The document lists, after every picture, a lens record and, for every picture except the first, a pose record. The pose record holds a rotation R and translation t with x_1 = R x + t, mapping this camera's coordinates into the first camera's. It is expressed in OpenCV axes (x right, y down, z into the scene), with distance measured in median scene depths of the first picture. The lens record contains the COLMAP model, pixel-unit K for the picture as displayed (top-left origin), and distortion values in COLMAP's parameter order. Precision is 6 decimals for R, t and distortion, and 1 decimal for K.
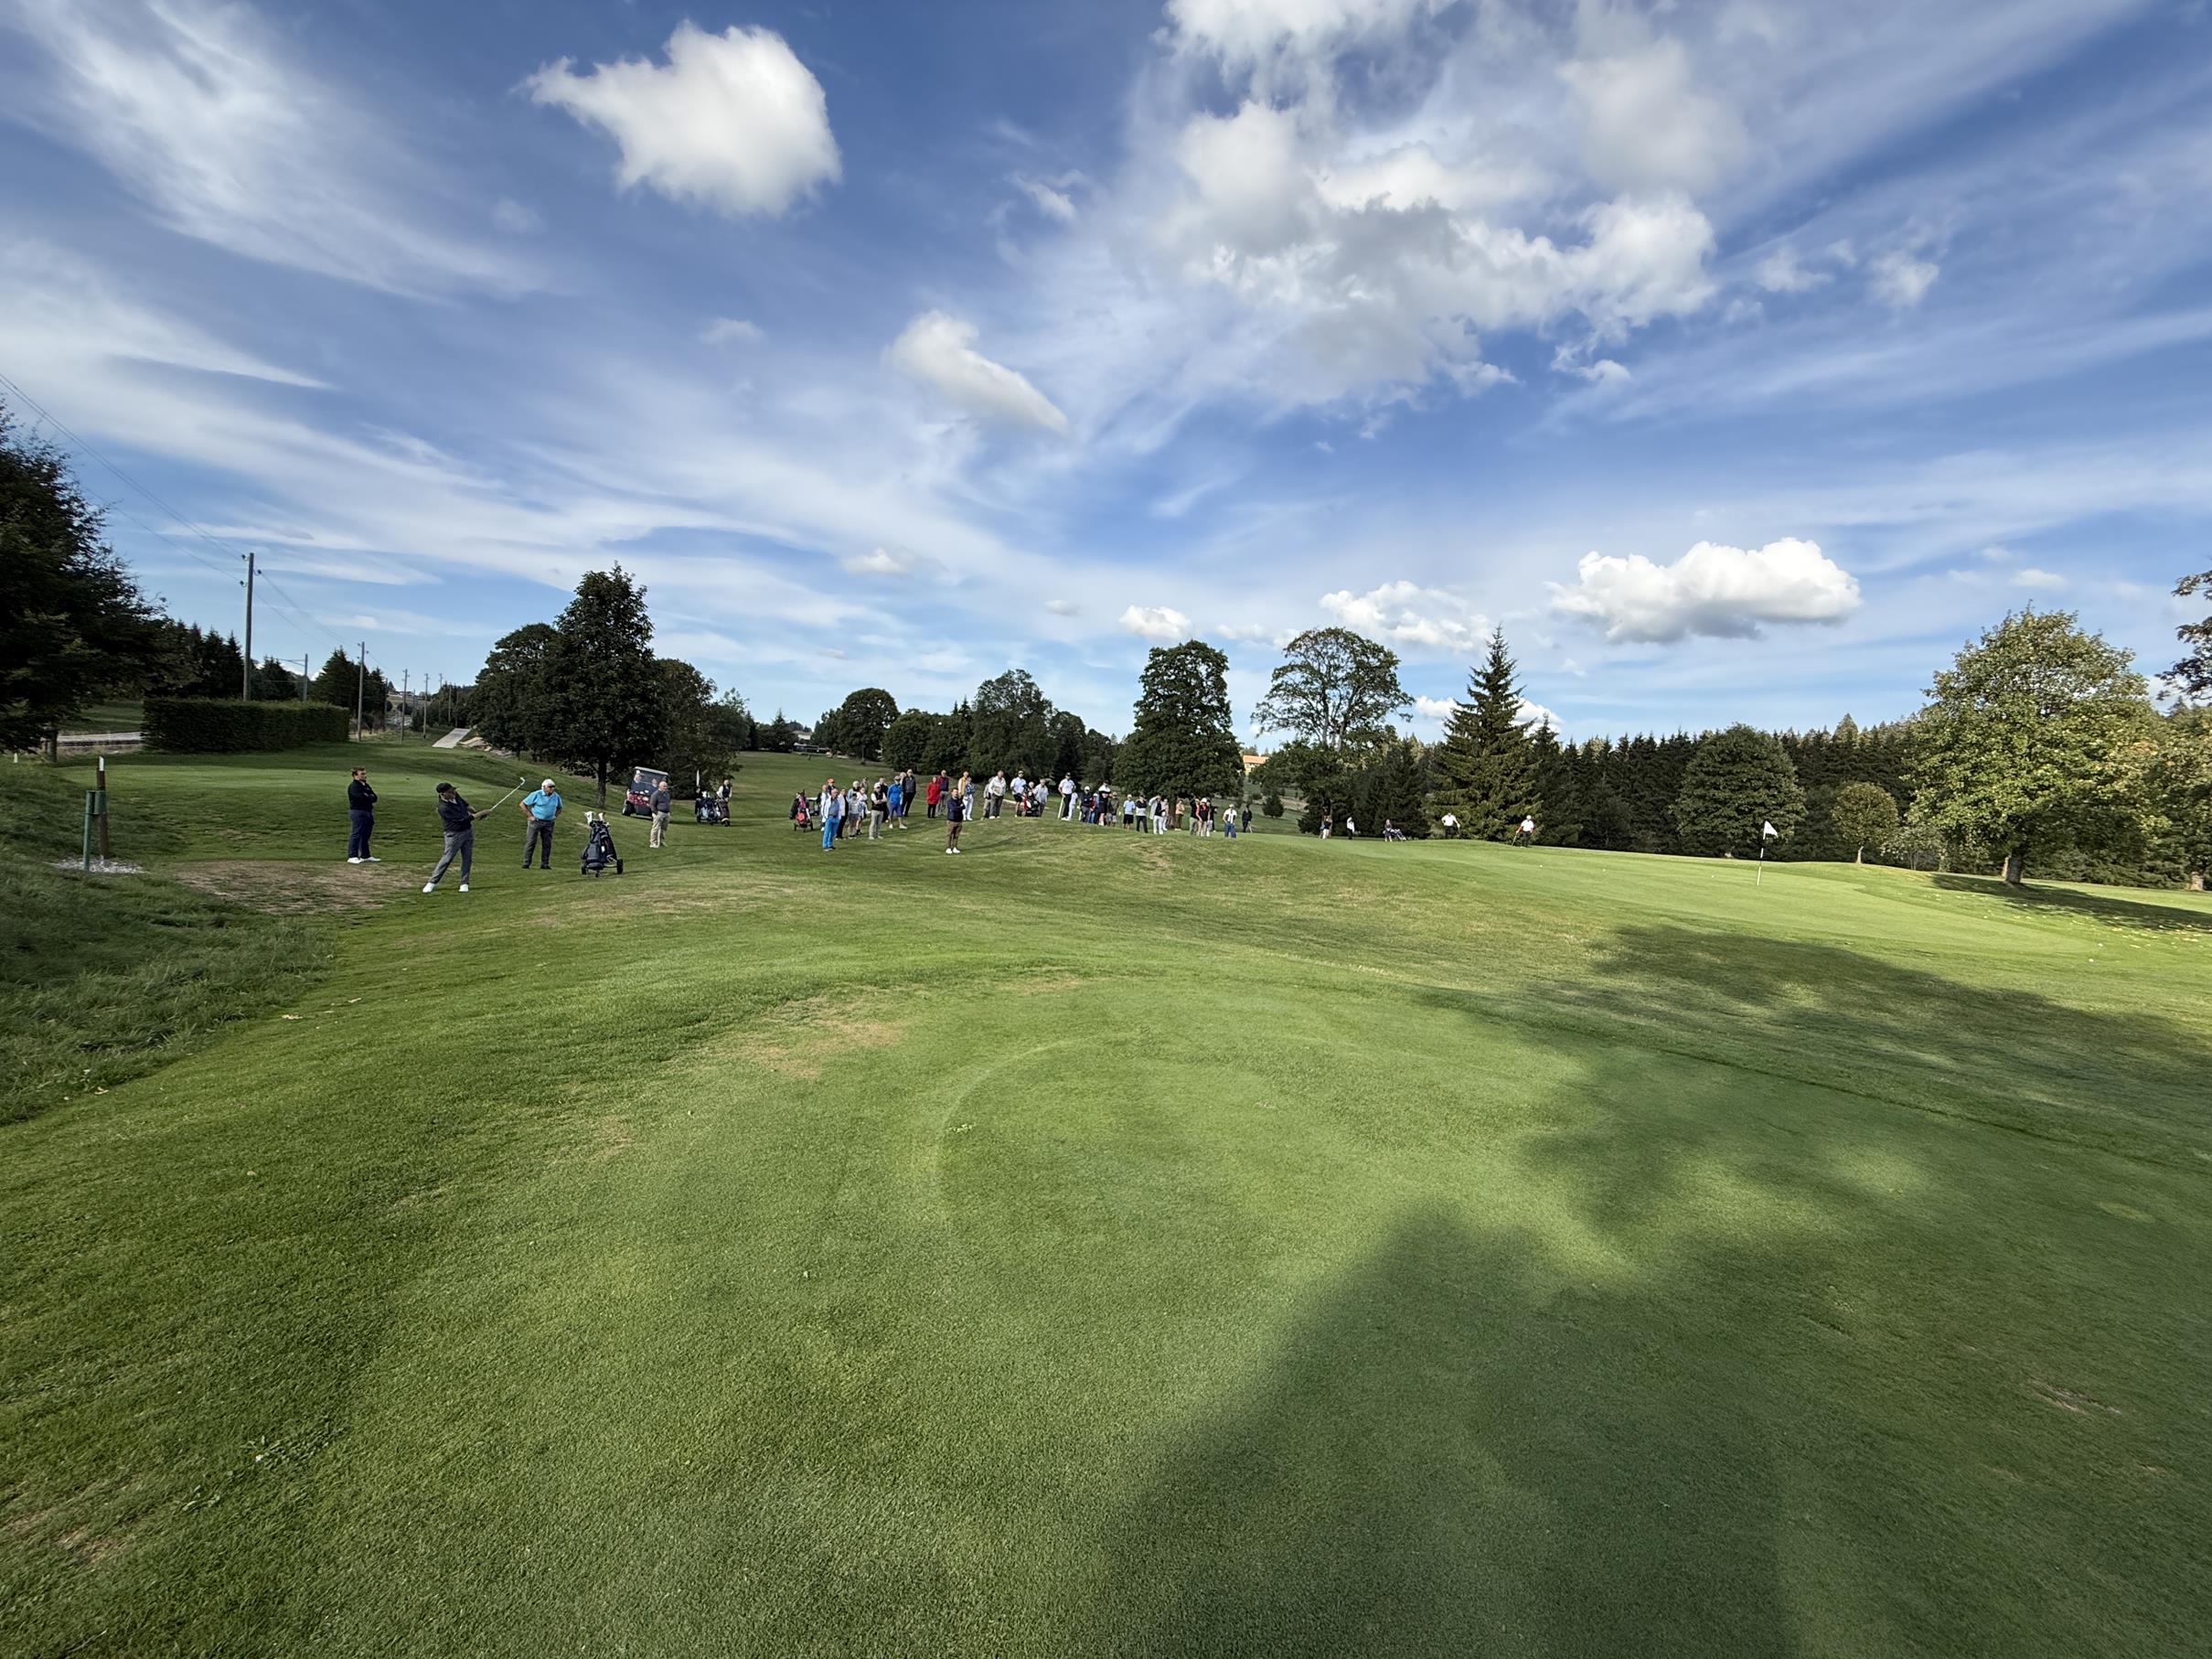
lens RADIAL K [[940.8, 0, 1051.7], [0, 940.8, 832.1], [0, 0, 1]] dist [0.000738, -0.000617]
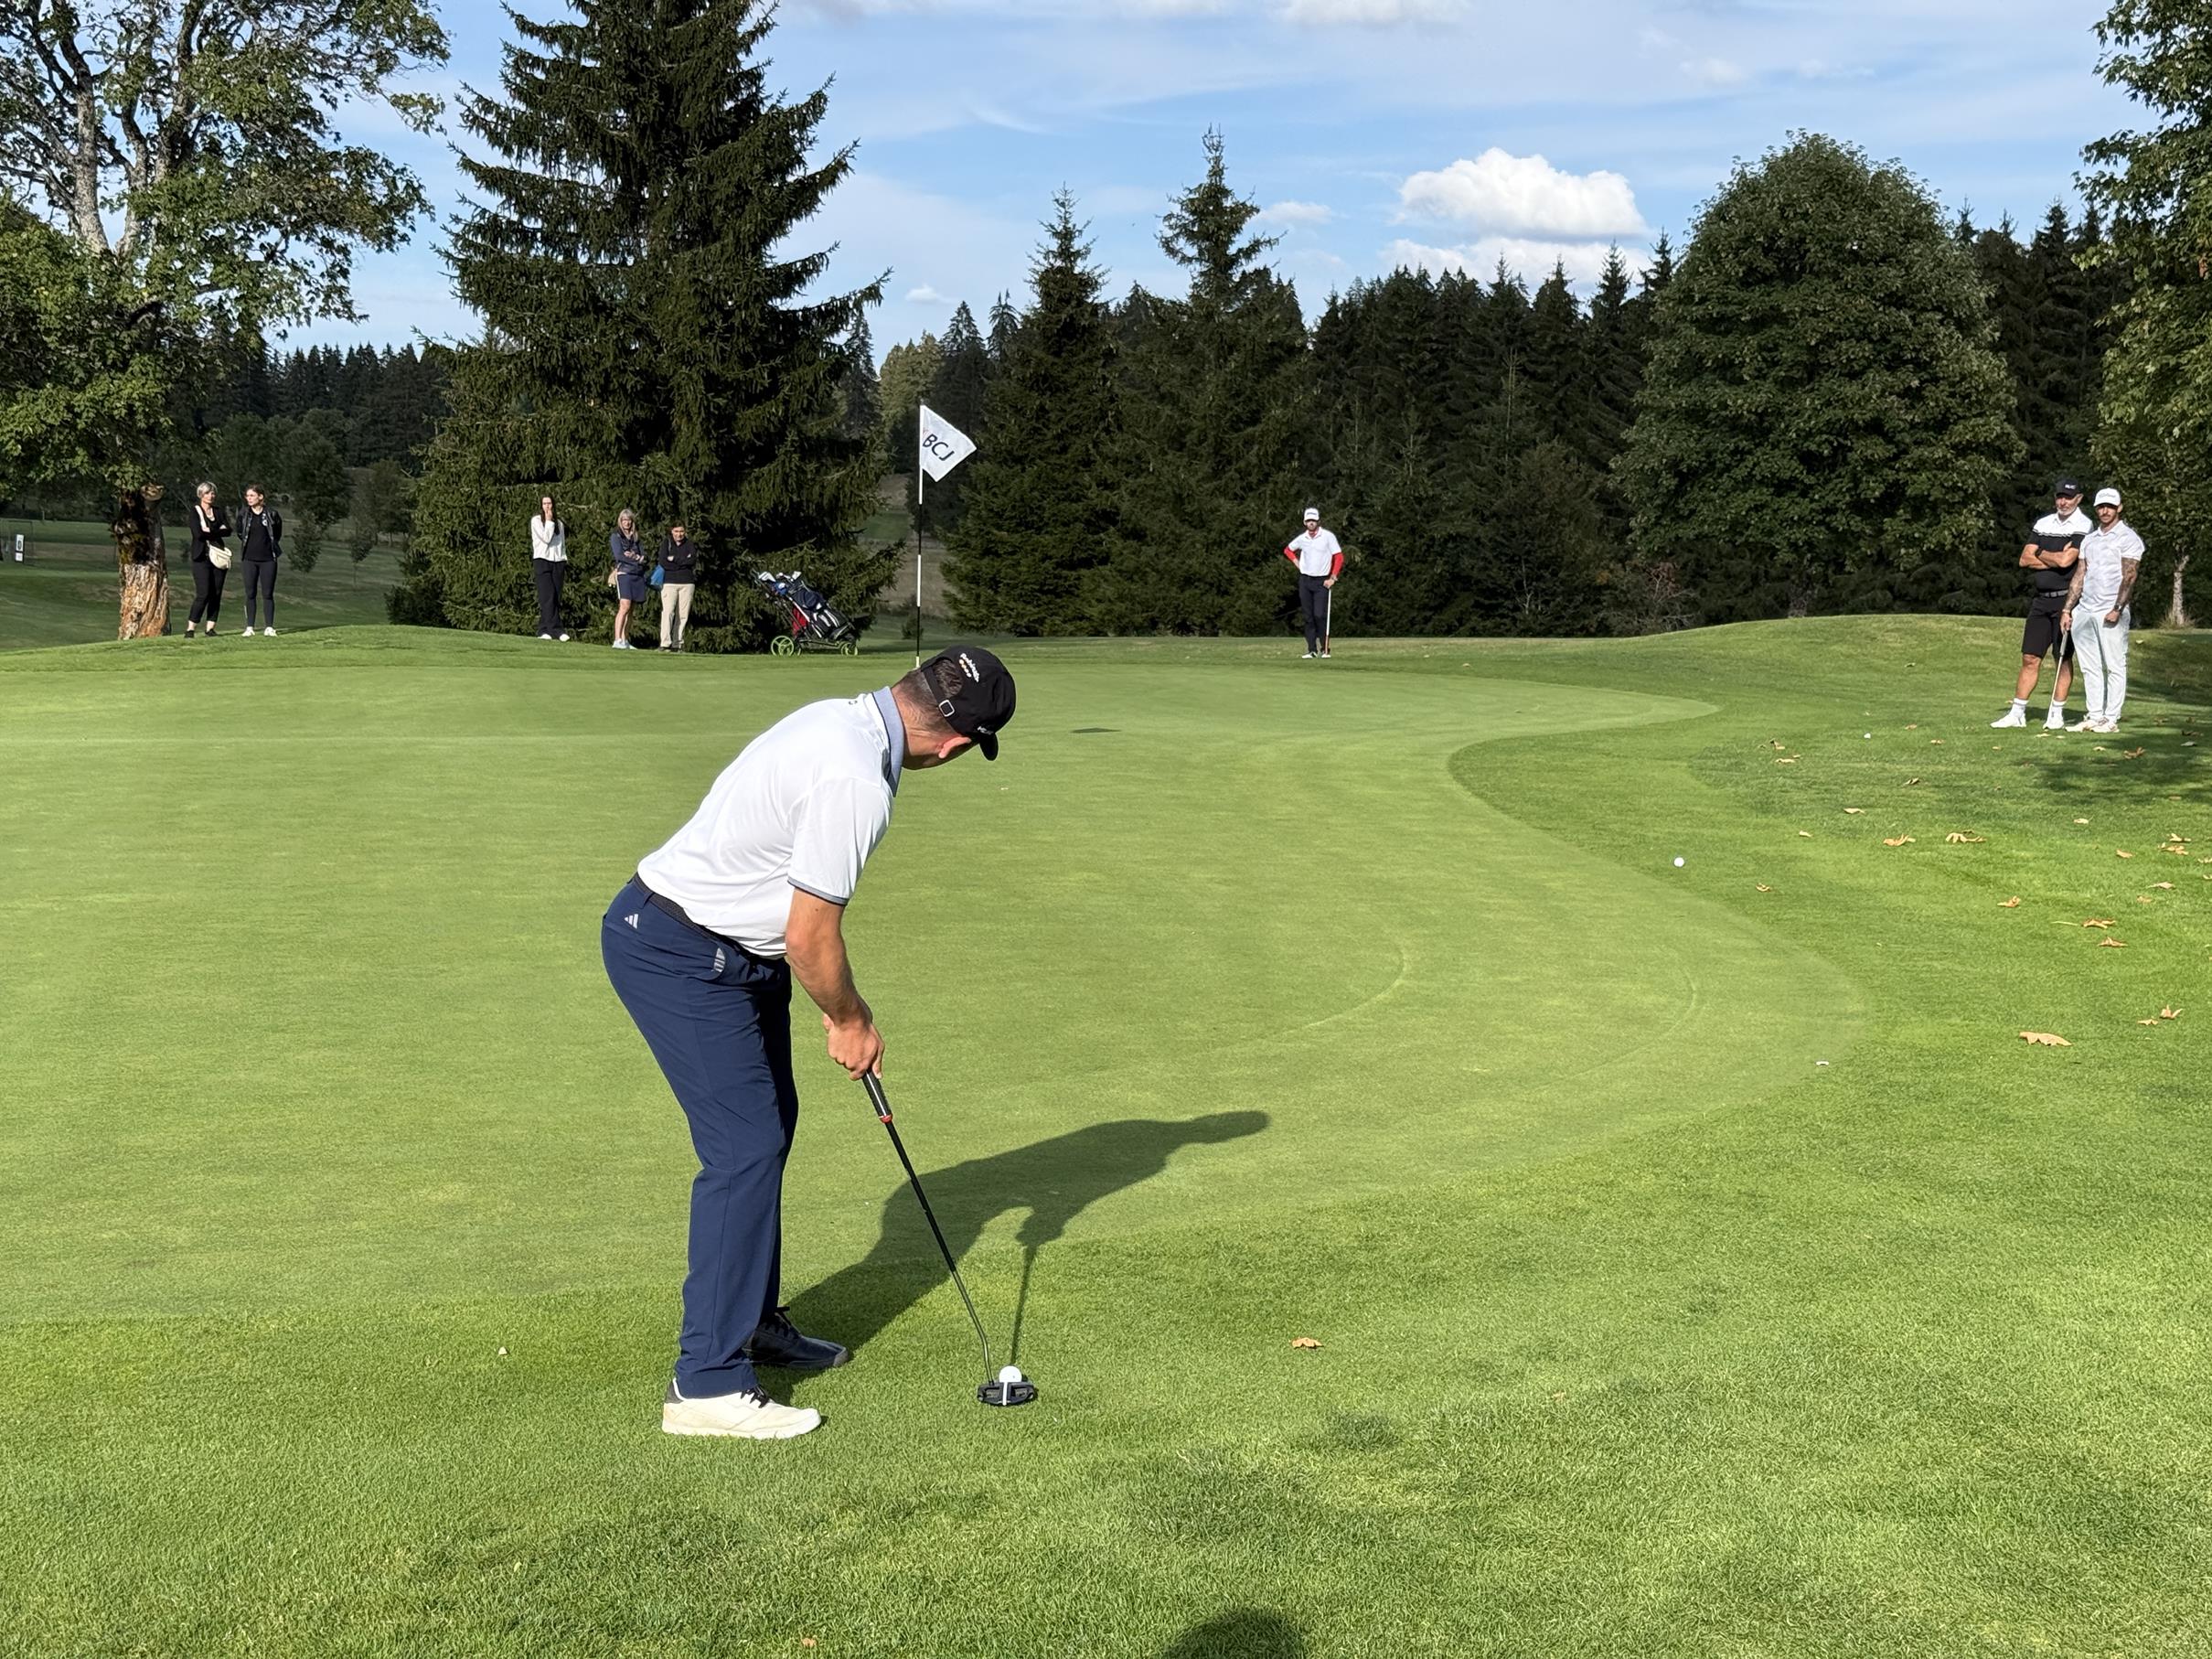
lens RADIAL K [[3021.4, 0, 1089.6], [0, 3021.4, 843.5], [0, 0, 1]] dist [0.110333, 0.000000]
pose [[0.954314, -0.087779, 0.285623, 0.279772], [0.070235, 0.994992, 0.071117, 0.013236], [-0.290435, -0.047807, 0.955700, 0.210835]]
